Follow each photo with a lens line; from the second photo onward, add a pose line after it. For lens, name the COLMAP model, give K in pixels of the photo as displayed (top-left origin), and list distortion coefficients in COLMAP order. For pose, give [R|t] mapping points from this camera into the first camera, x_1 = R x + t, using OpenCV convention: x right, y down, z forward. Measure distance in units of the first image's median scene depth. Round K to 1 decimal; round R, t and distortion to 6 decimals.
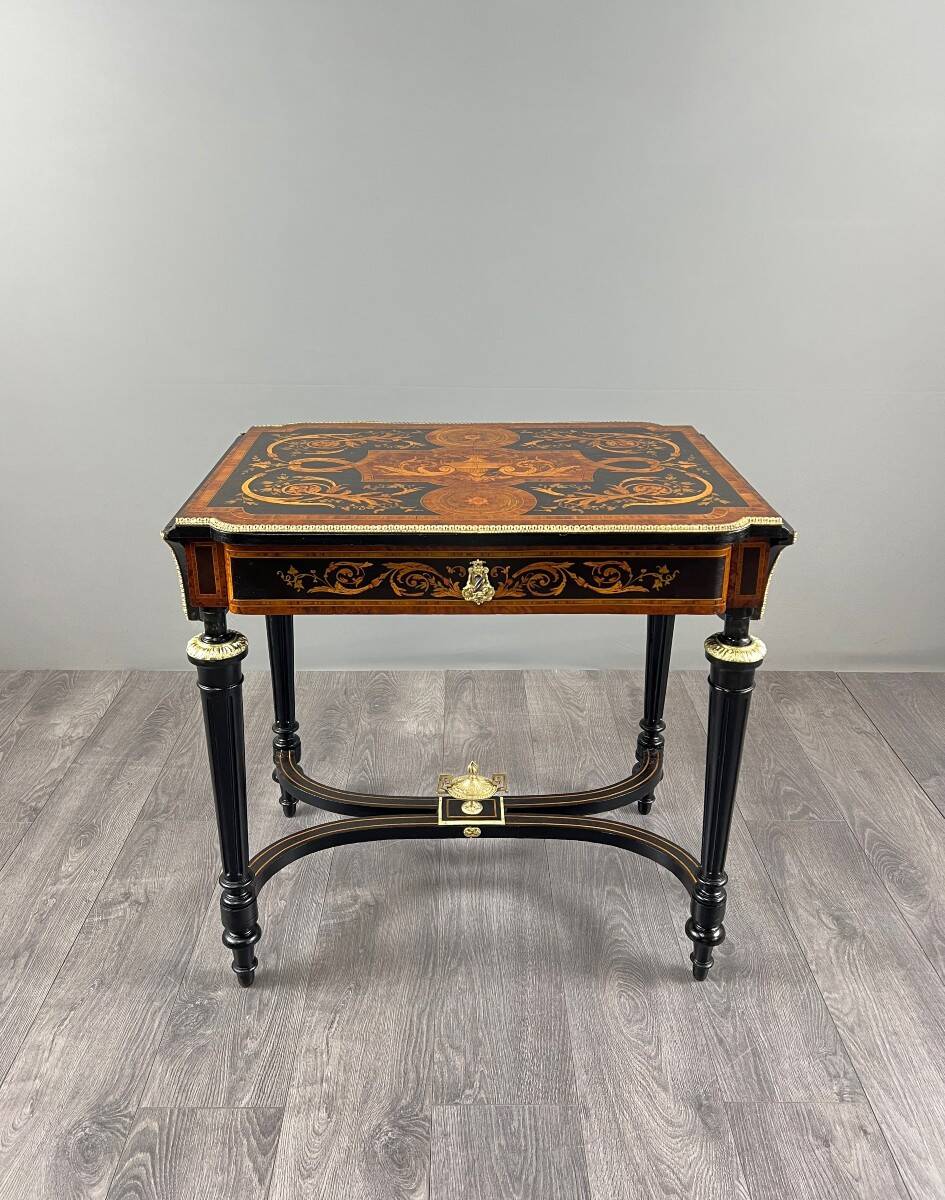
lens RADIAL K [[967.2, 0, 465.9], [0, 967.2, 565.5], [0, 0, 1]] dist [0.099184, -0.000981]
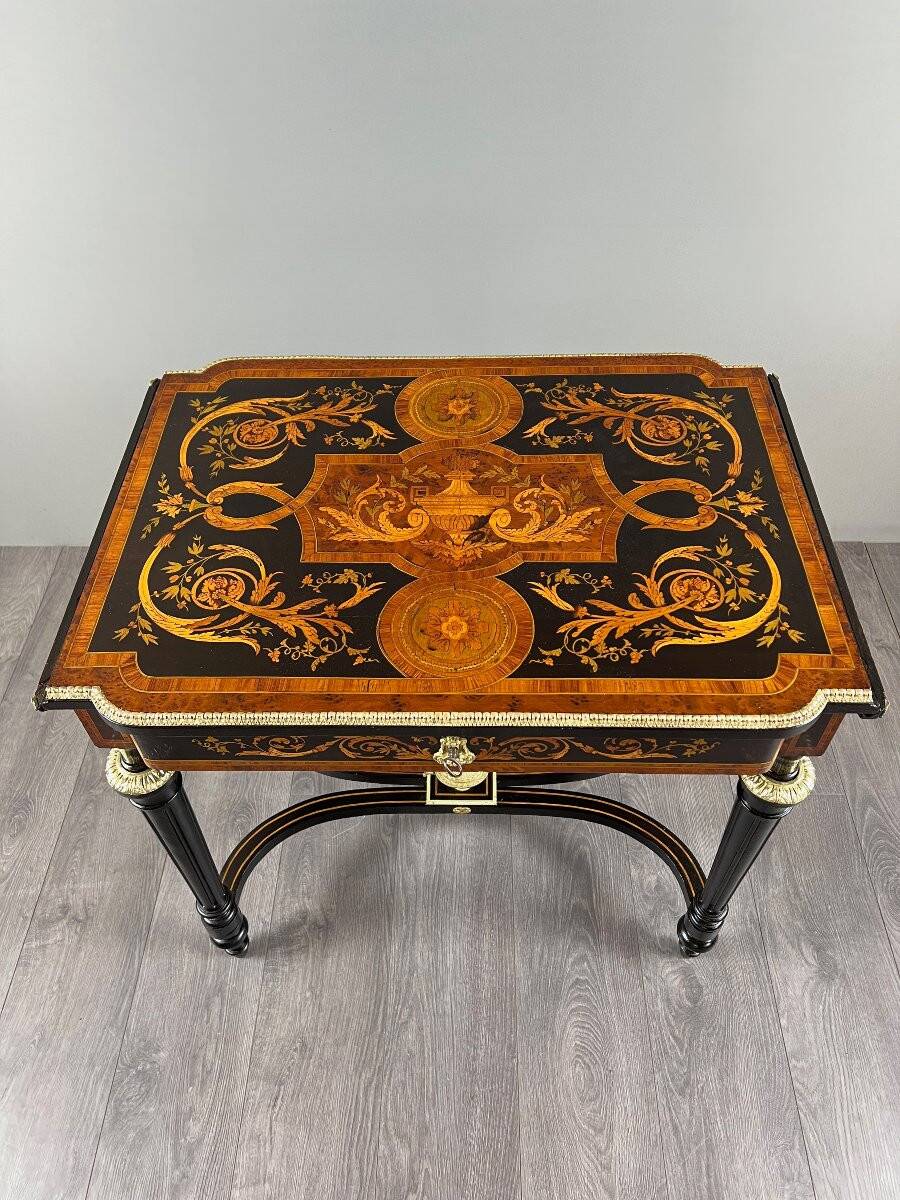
lens RADIAL K [[910.4, 0, 450.0], [0, 910.4, 600.0], [0, 0, 1]] dist [0.062702, -0.003568]
pose [[0.999131, 0.008152, -0.040884, 0.036687], [0.011894, 0.884195, 0.466966, -0.403672], [0.039956, -0.467046, 0.883330, 0.394626]]
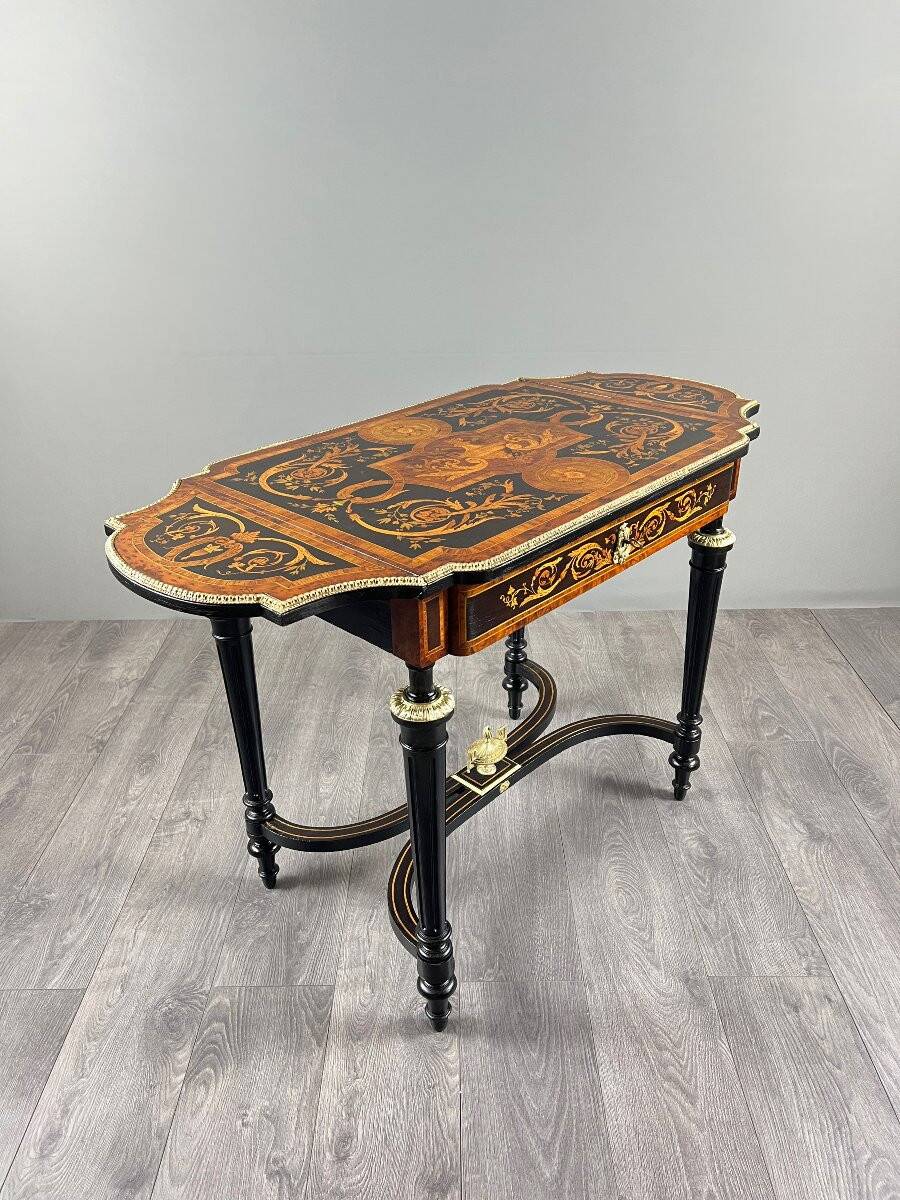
lens RADIAL K [[896.7, 0, 437.9], [0, 896.7, 601.5], [0, 0, 1]] dist [0.097187, -0.093180]
pose [[0.706270, -0.343121, 0.619235, -0.746981], [0.286673, 0.938387, 0.192998, -0.168814], [-0.647303, 0.041209, 0.761118, 0.344289]]
